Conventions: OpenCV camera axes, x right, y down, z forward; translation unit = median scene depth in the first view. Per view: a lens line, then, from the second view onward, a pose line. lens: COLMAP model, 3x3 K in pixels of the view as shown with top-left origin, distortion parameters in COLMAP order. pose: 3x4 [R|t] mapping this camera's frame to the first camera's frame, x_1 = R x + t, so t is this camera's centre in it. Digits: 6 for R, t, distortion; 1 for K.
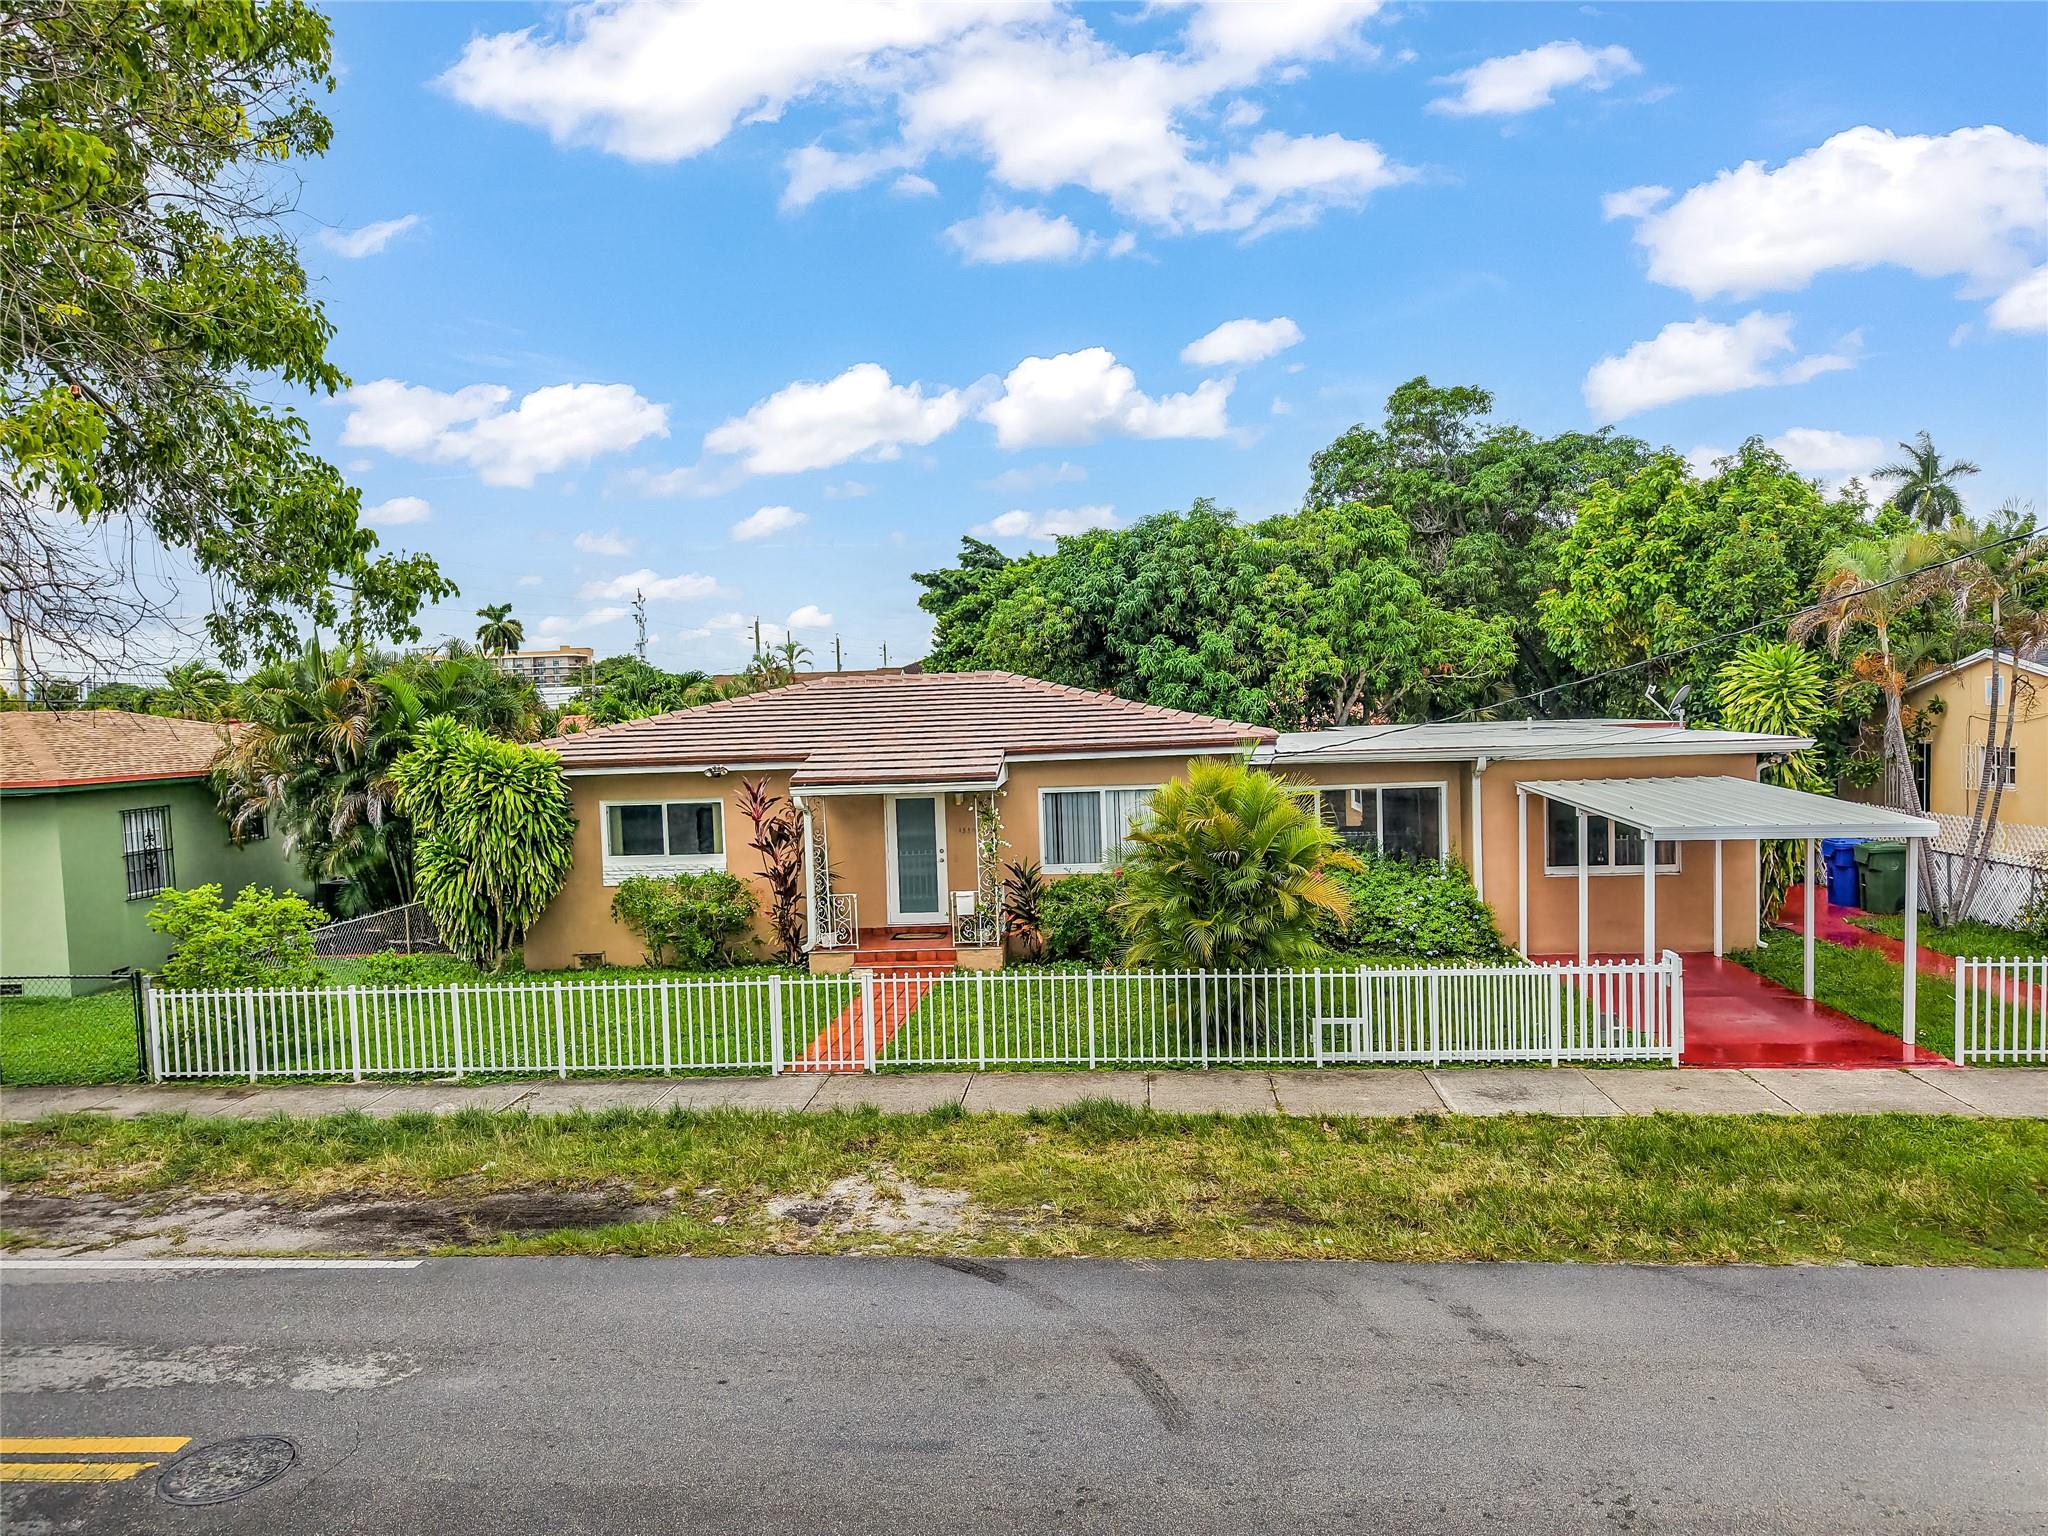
lens RADIAL K [[1377.8, 0, 1024.0], [0, 1377.8, 768.0], [0, 0, 1]] dist [0.056039, -0.080629]
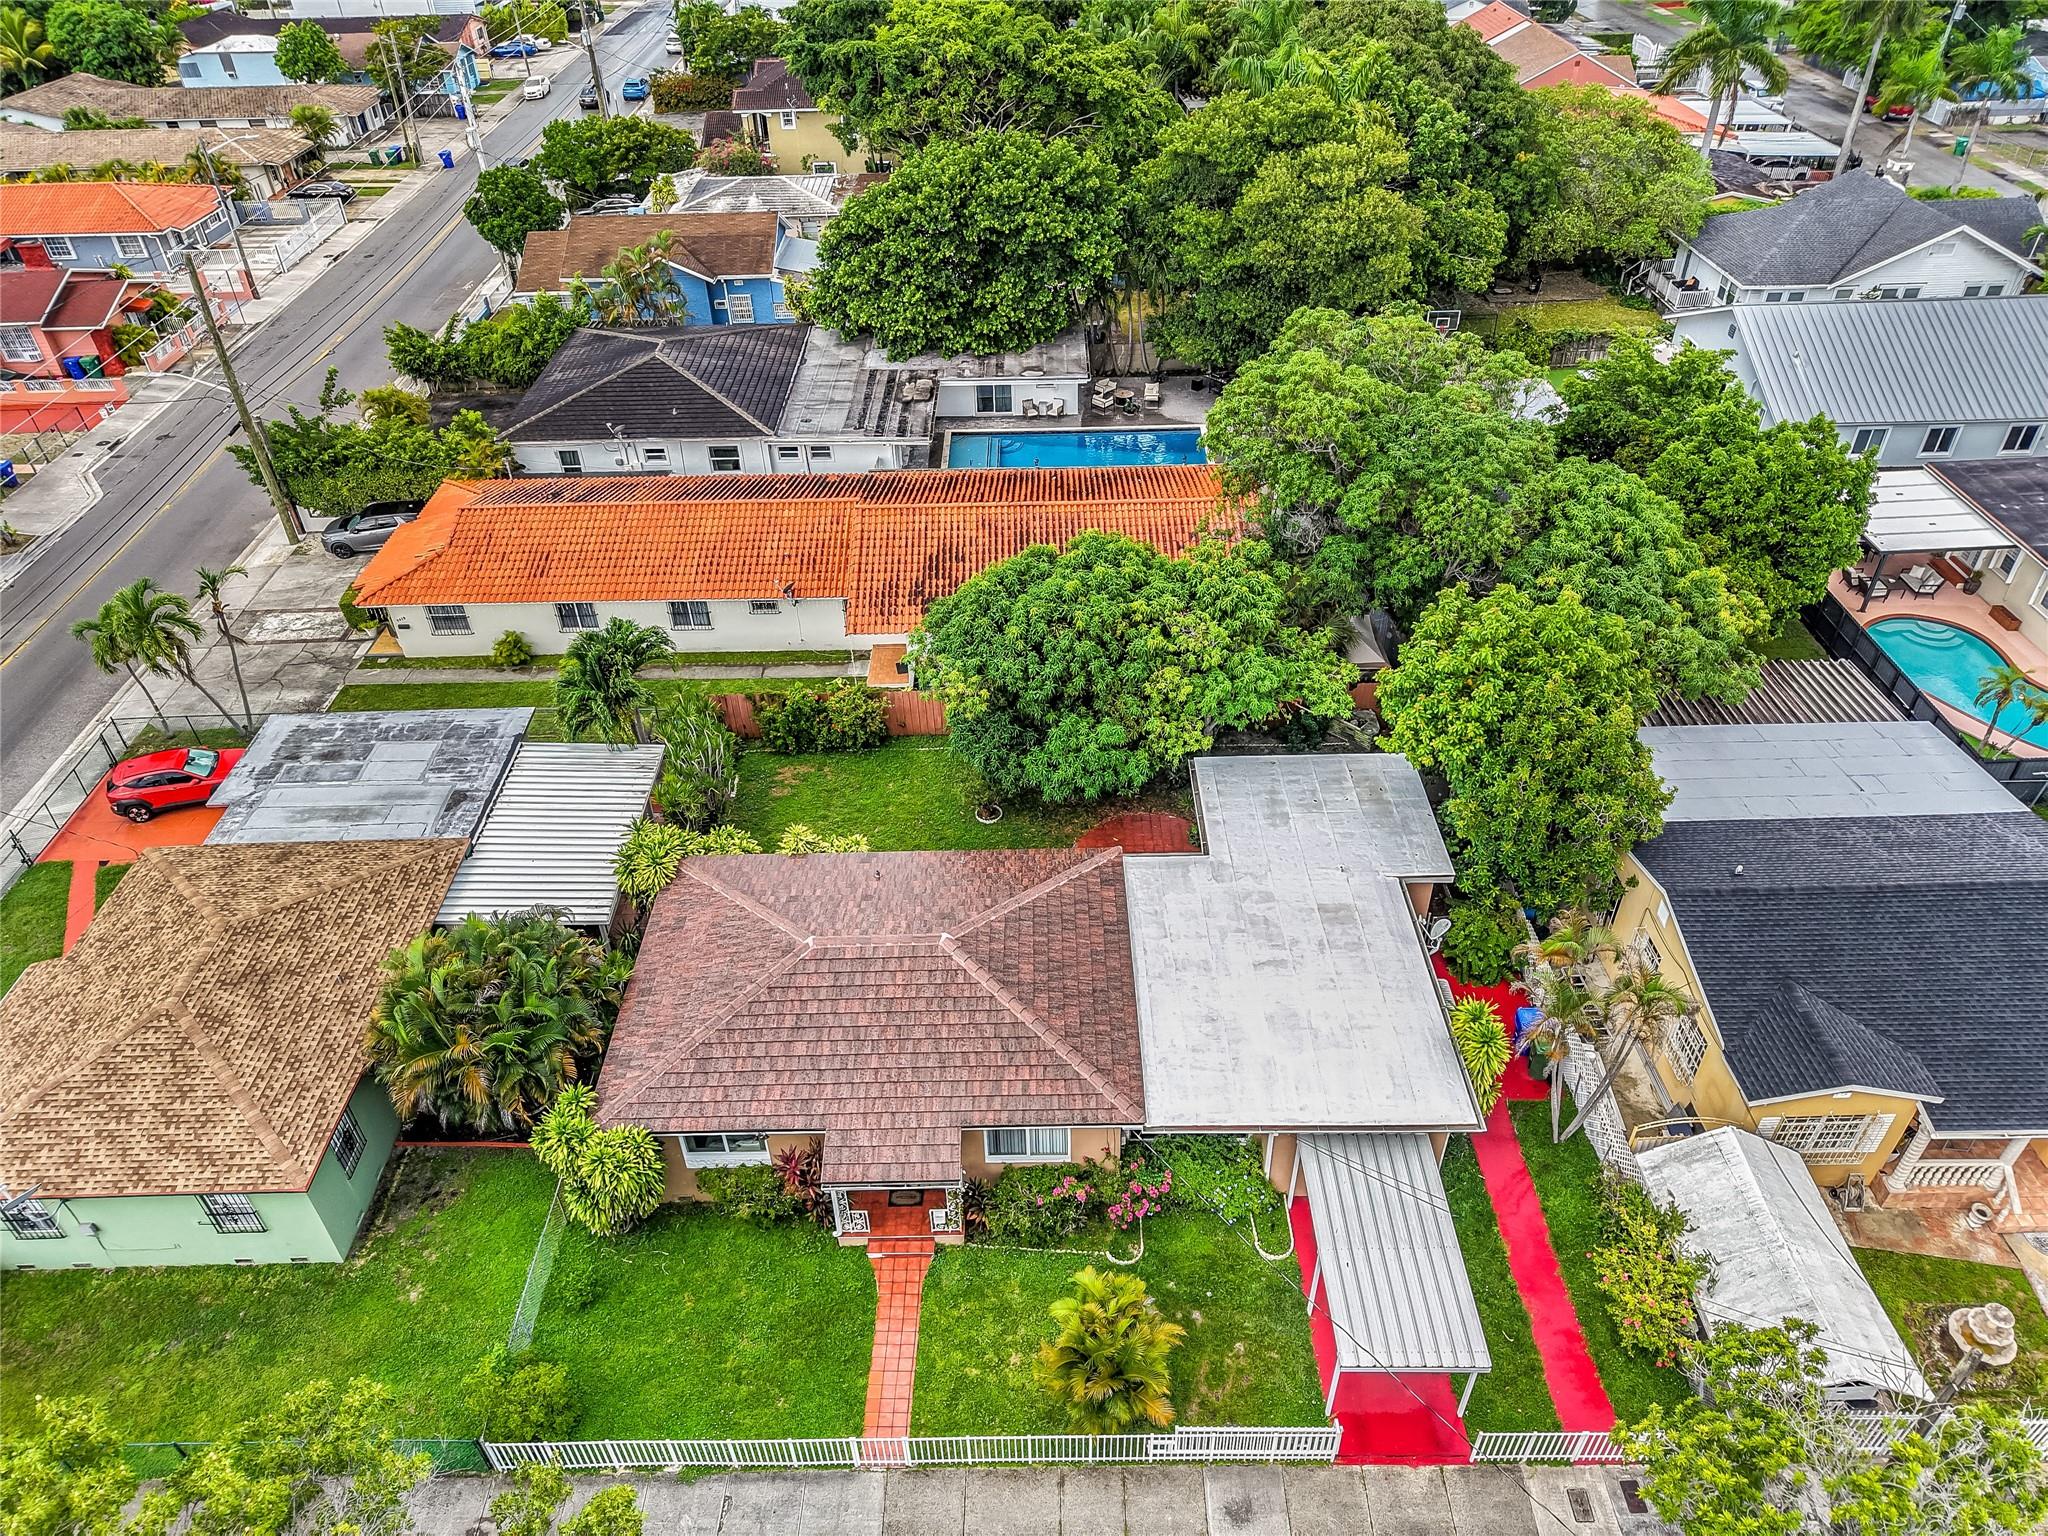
lens RADIAL K [[1384.2, 0, 1020.8], [0, 1384.2, 779.6], [0, 0, 1]] dist [0.000849, -0.001810]
pose [[0.996233, -0.040821, 0.076506, -0.047117], [-0.009577, 0.825075, 0.564942, -1.107084], [-0.086185, -0.563546, 0.821576, -0.006274]]
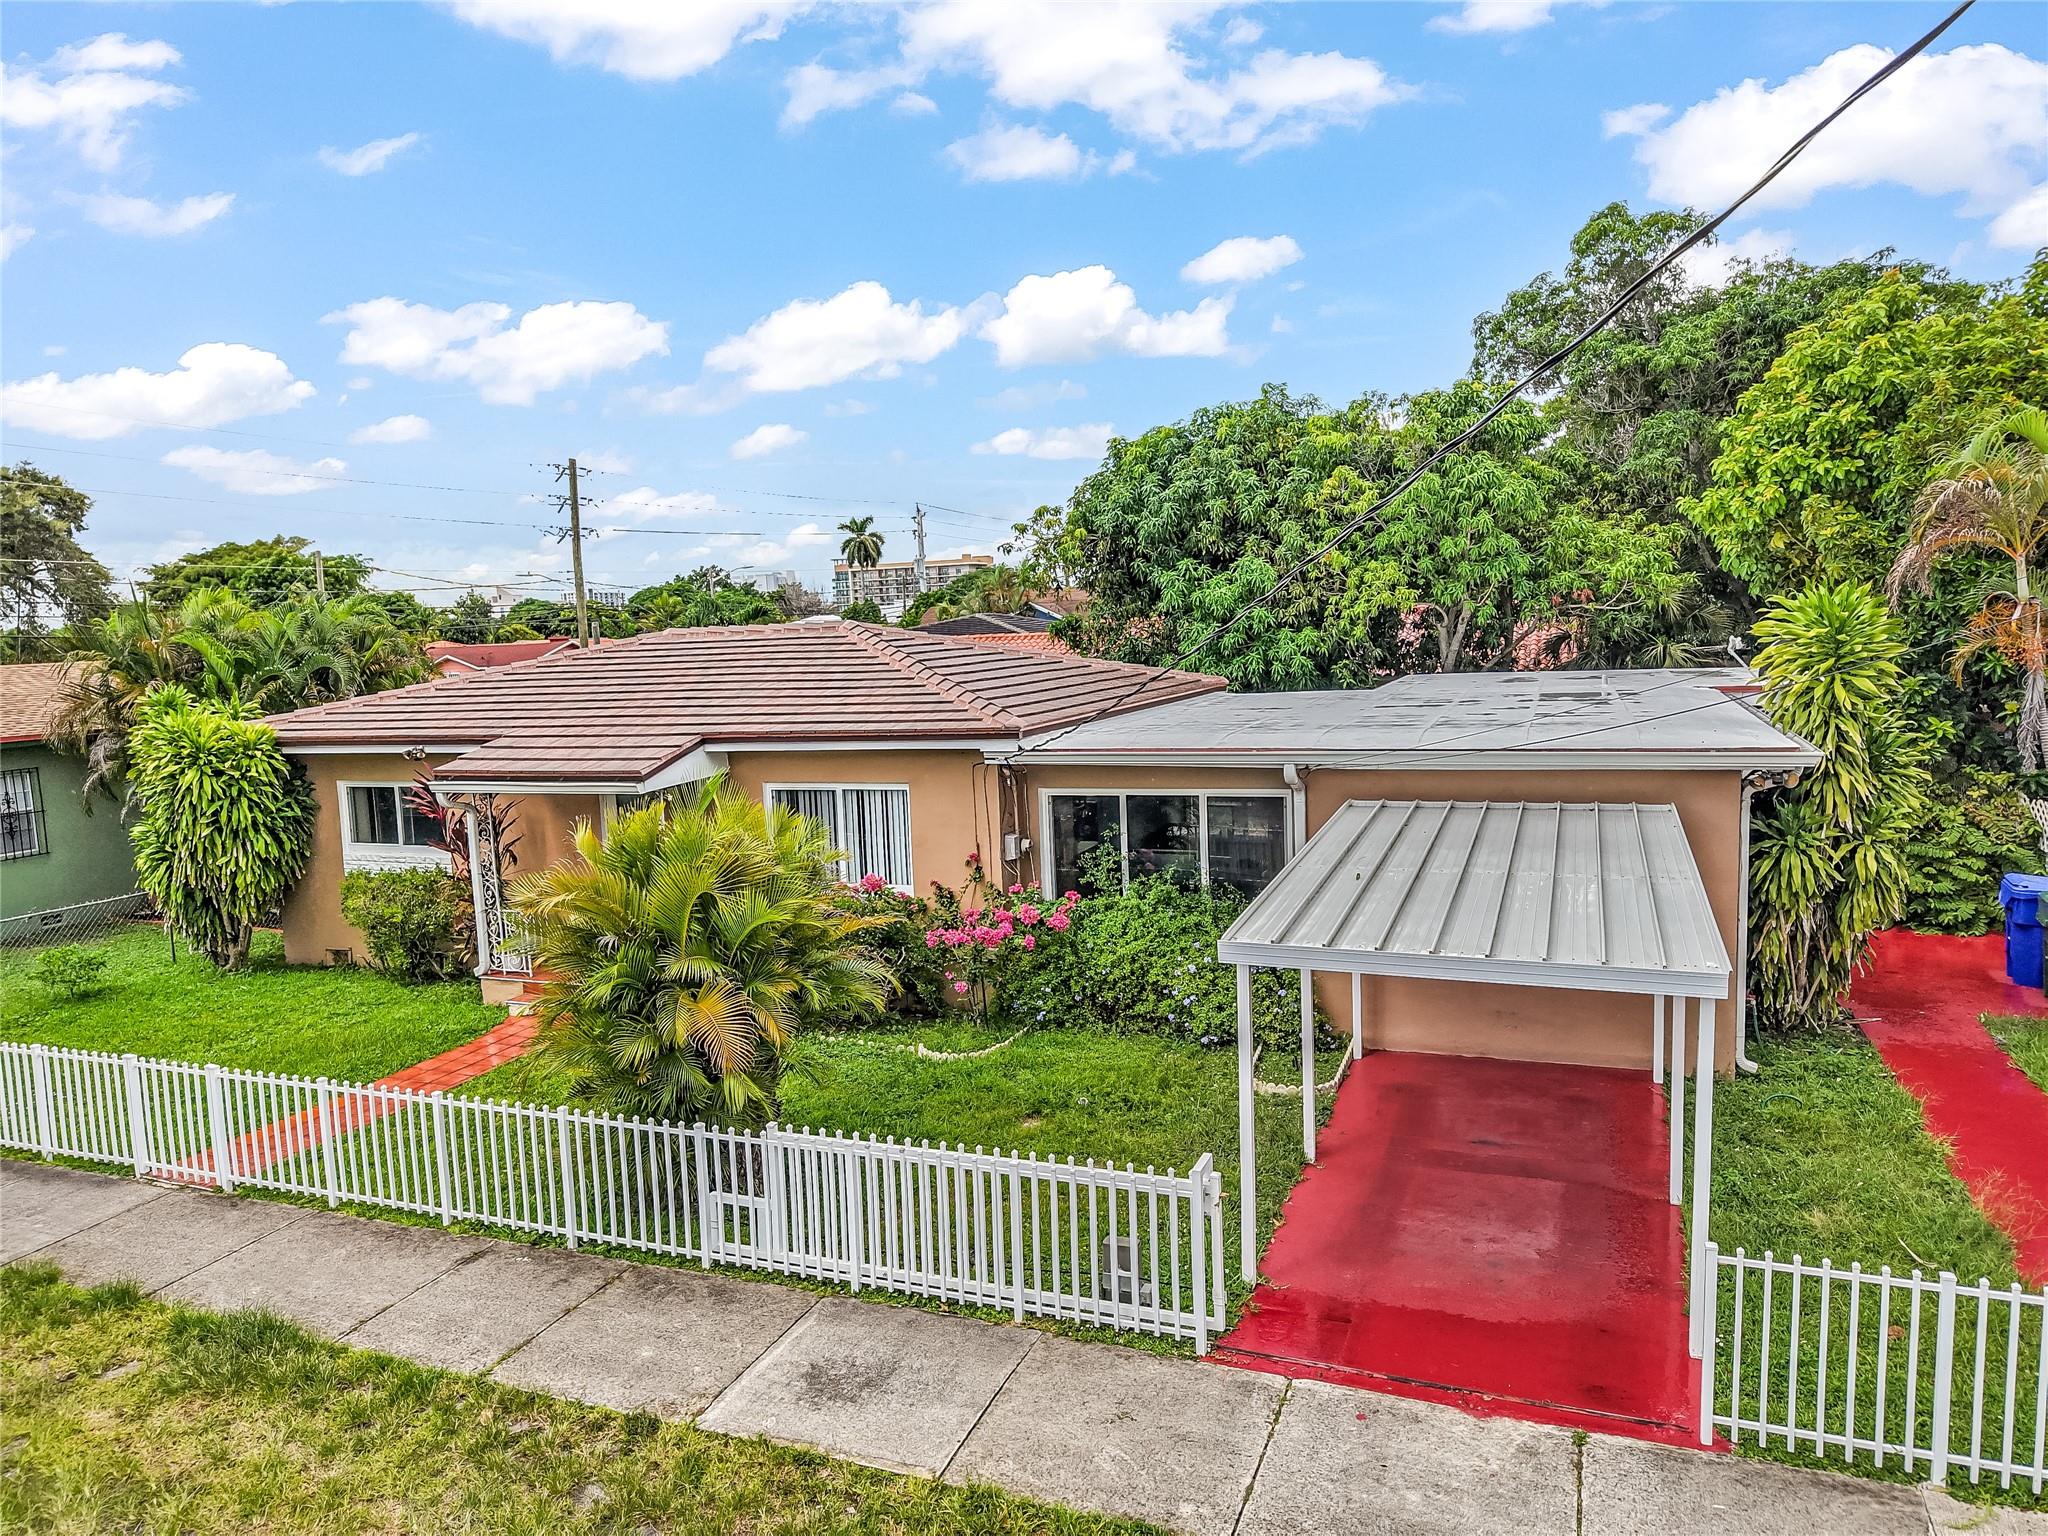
lens RADIAL K [[1384.2, 0, 1020.8], [0, 1384.2, 779.6], [0, 0, 1]] dist [0.000849, -0.001810]
pose [[0.954165, 0.028035, -0.297964, 0.378108], [-0.004466, 0.996826, 0.079487, -0.049696], [0.299246, -0.074513, 0.951262, 0.293368]]
